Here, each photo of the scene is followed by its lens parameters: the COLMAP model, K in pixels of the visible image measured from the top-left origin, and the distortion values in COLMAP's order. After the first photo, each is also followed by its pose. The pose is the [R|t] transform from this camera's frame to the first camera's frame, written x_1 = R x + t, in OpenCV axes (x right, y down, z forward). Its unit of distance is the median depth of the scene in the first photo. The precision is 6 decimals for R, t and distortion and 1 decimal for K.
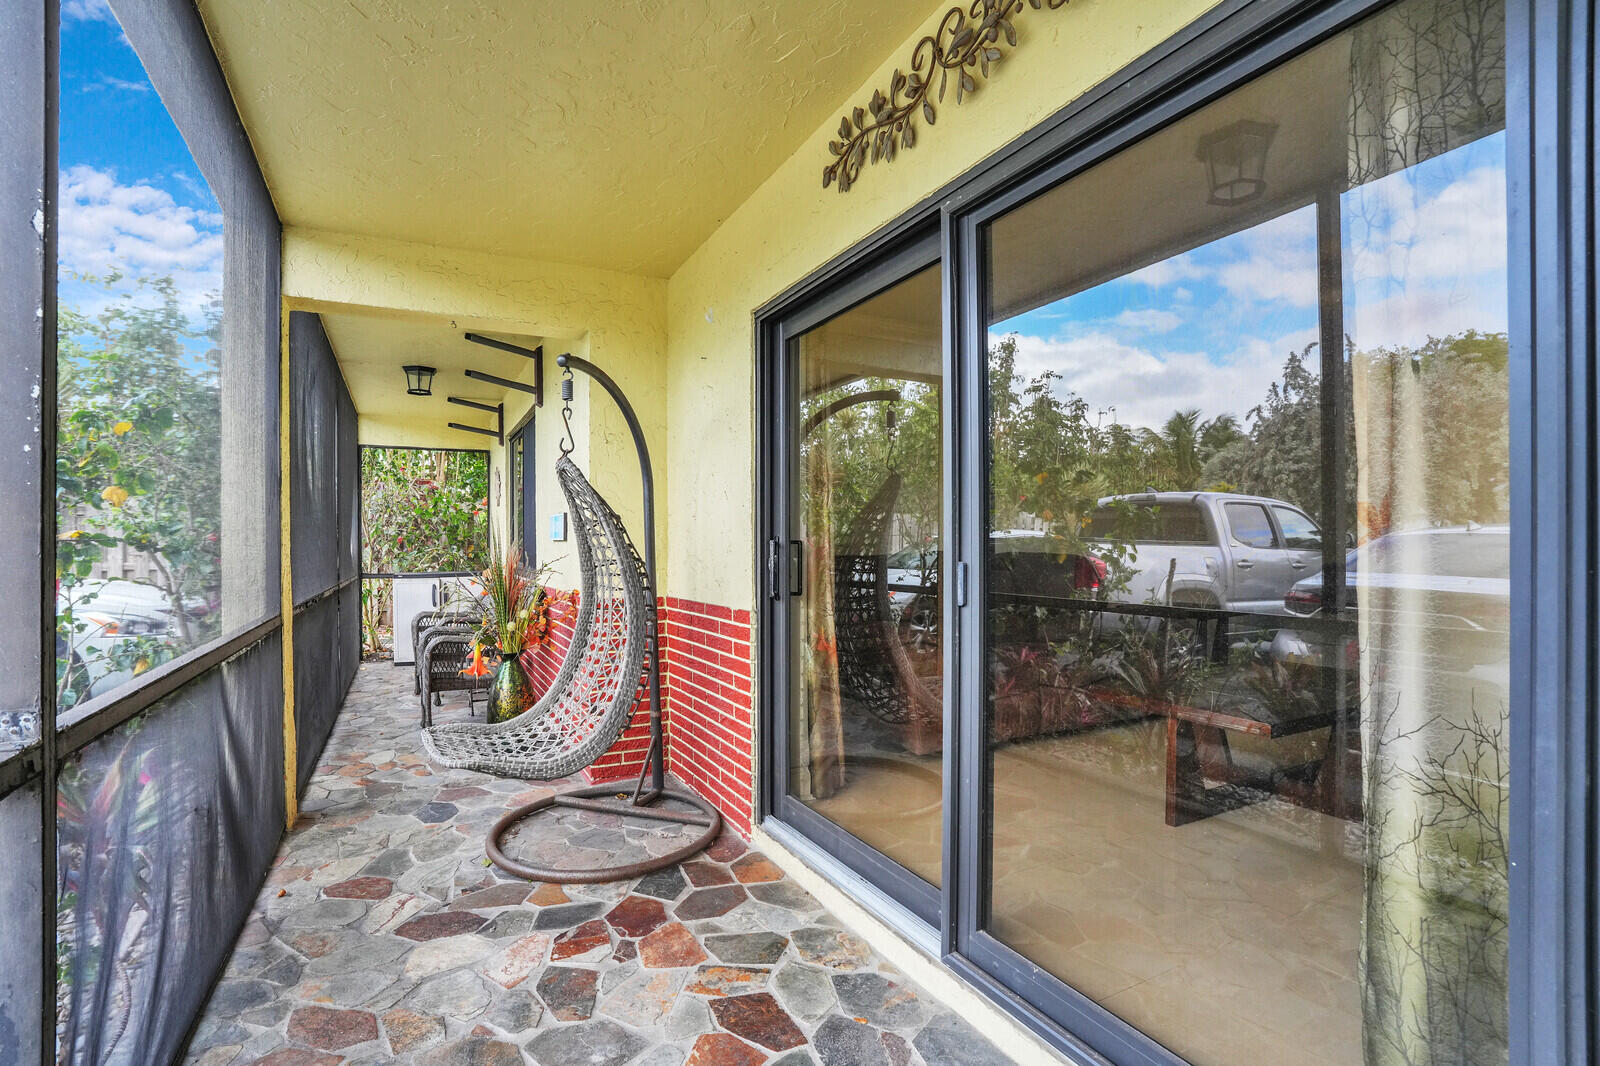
lens RADIAL K [[750.1, 0, 814.2], [0, 750.1, 533.2], [0, 0, 1]] dist [-0.064382, 0.023269]
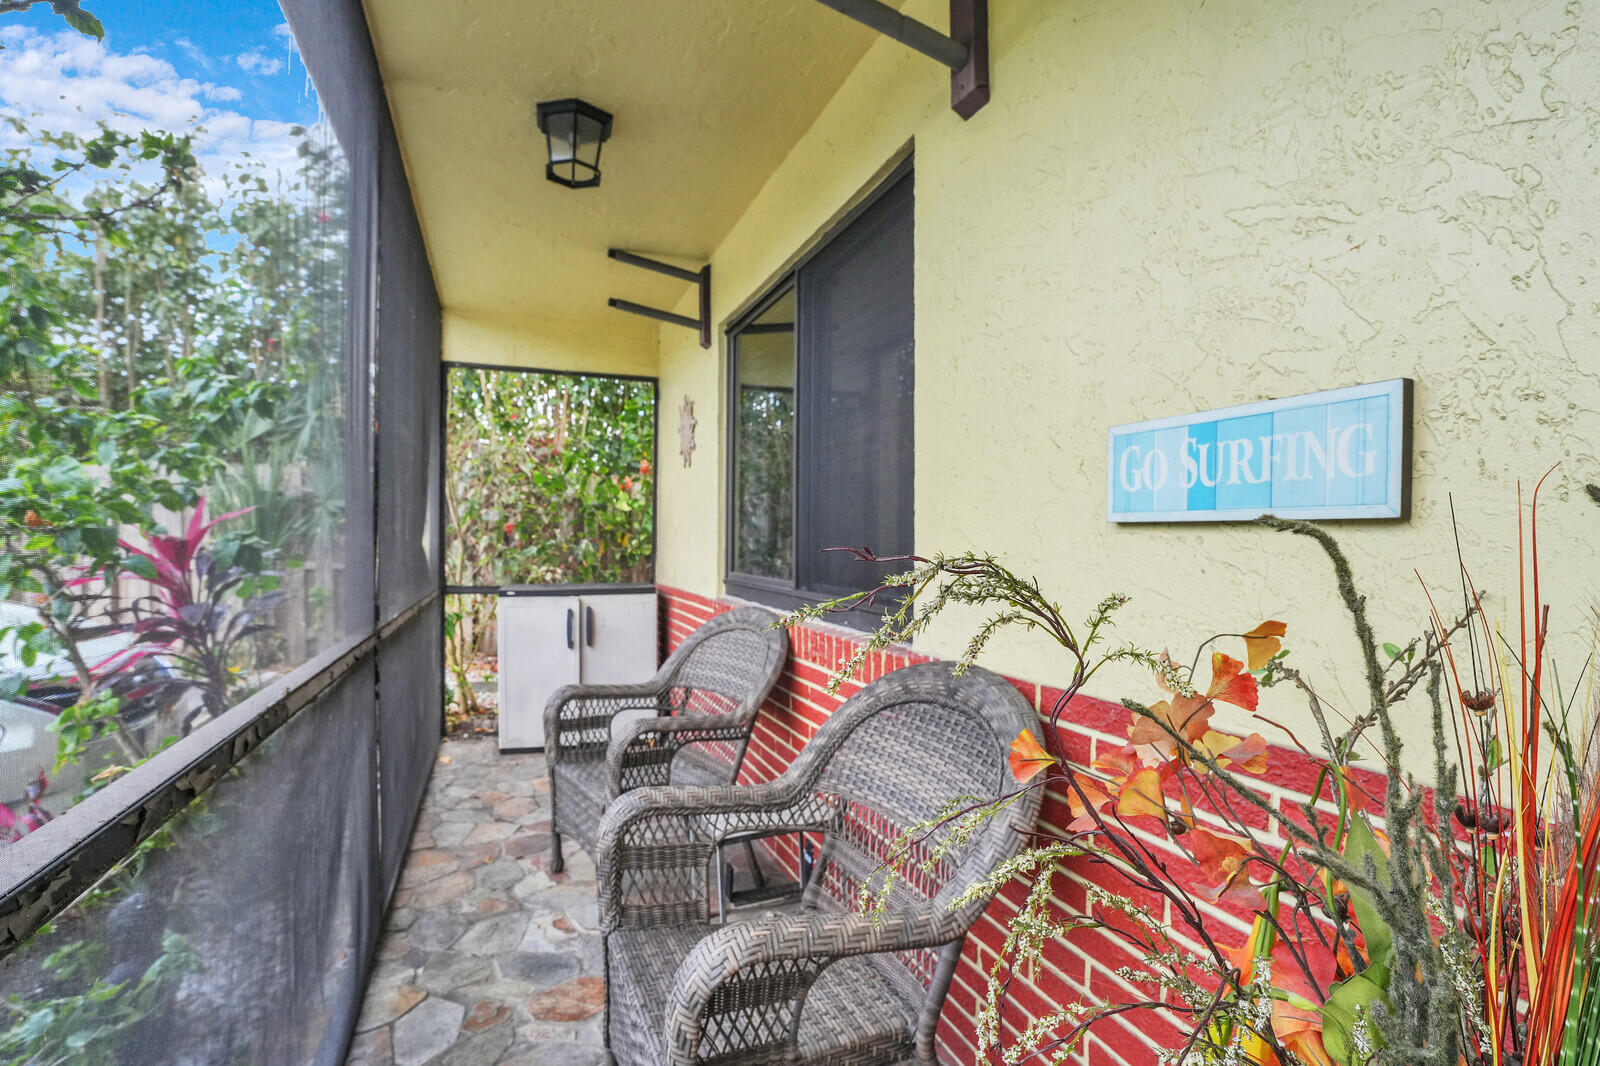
lens RADIAL K [[750.1, 0, 814.2], [0, 750.1, 533.2], [0, 0, 1]] dist [-0.064382, 0.023269]
pose [[0.994630, 0.012388, -0.102749, -0.272242], [-0.012110, 0.999921, 0.003336, 0.008525], [0.102783, -0.002074, 0.994702, 0.457967]]
